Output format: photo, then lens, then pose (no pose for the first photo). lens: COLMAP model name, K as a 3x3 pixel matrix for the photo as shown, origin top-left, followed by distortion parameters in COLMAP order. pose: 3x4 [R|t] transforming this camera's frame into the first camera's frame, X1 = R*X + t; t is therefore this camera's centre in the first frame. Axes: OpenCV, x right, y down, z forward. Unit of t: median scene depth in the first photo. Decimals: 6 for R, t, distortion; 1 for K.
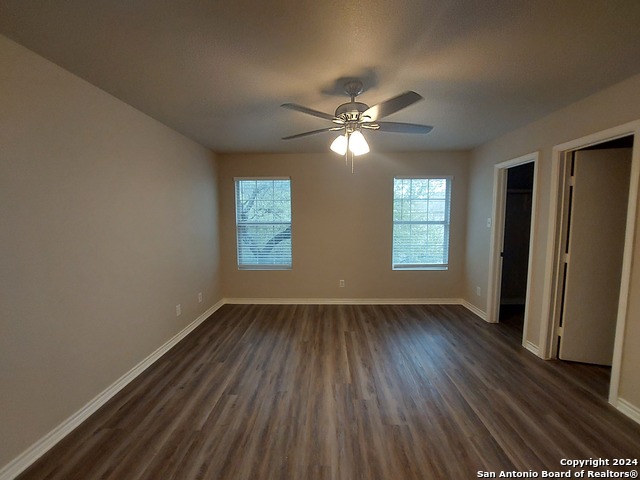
lens RADIAL K [[255.2, 0, 323.4], [0, 255.2, 238.5], [0, 0, 1]] dist [-0.001639, -0.014057]
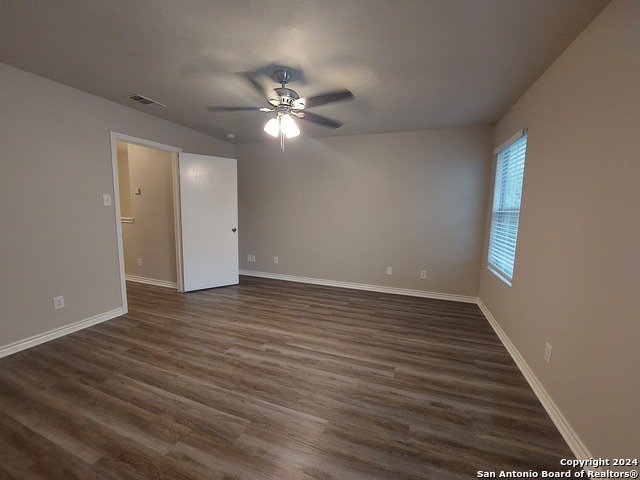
lens RADIAL K [[255.2, 0, 323.4], [0, 255.2, 238.5], [0, 0, 1]] dist [-0.001639, -0.014057]
pose [[-0.314777, 0.107228, -0.943089, 0.971057], [-0.096409, 0.984848, 0.144154, -0.055609], [0.944257, 0.136299, -0.299670, 1.307109]]
